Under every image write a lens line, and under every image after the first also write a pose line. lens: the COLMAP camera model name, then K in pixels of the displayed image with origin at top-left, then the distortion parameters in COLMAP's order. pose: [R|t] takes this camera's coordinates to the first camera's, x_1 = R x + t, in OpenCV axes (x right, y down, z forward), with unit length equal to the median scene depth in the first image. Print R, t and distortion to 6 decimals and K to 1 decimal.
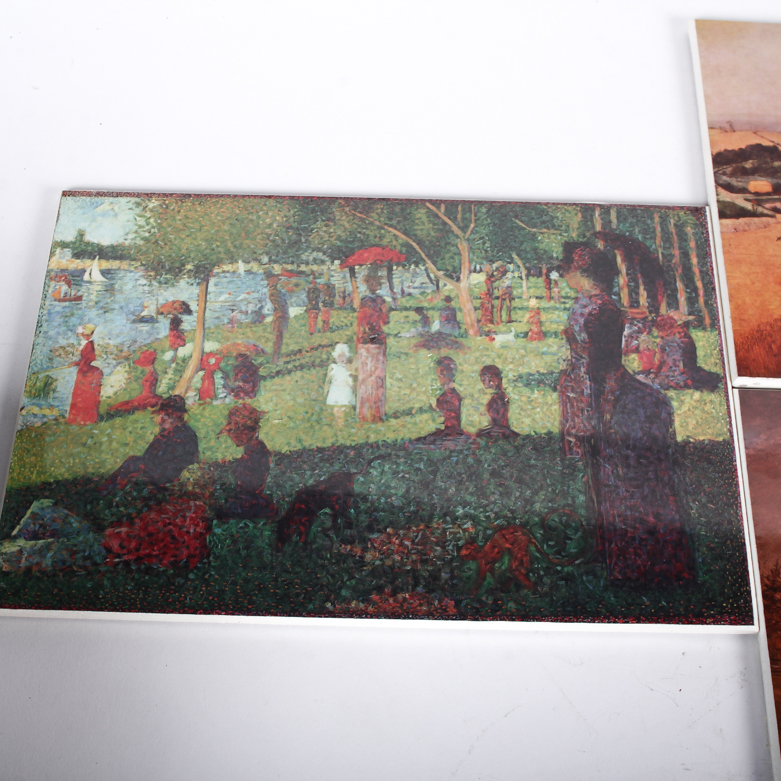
lens RADIAL K [[1349.4, 0, 390.3], [0, 1349.4, 390.7], [0, 0, 1]] dist [-0.089054, 0.000000]
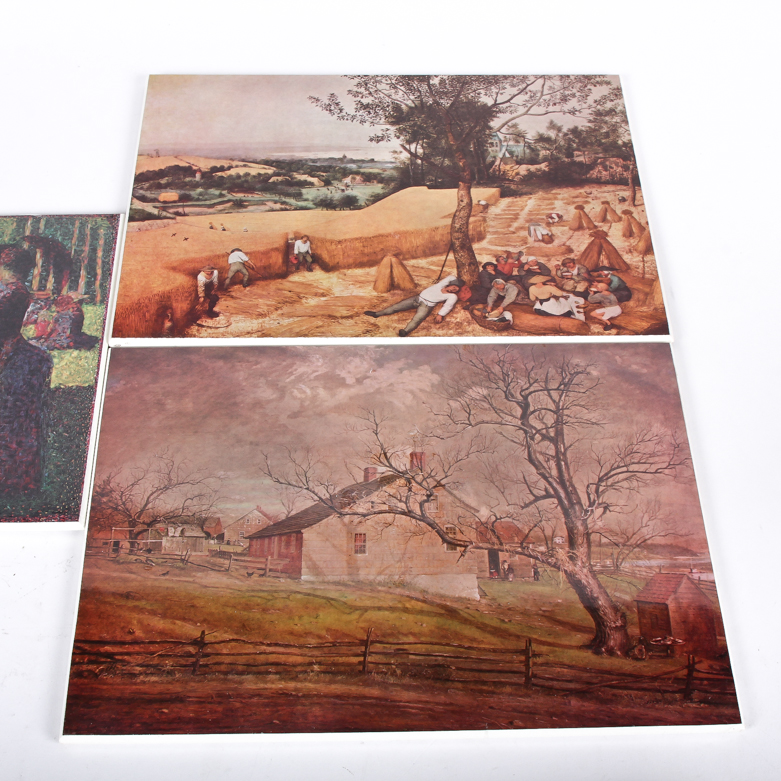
lens RADIAL K [[1349.4, 0, 389.9], [0, 1349.4, 392.1], [0, 0, 1]] dist [-0.089054, 0.000000]
pose [[0.998860, -0.037296, 0.029808, 0.458689], [0.040723, 0.991425, -0.124166, 0.194307], [-0.024921, 0.125238, 0.991814, -0.207848]]
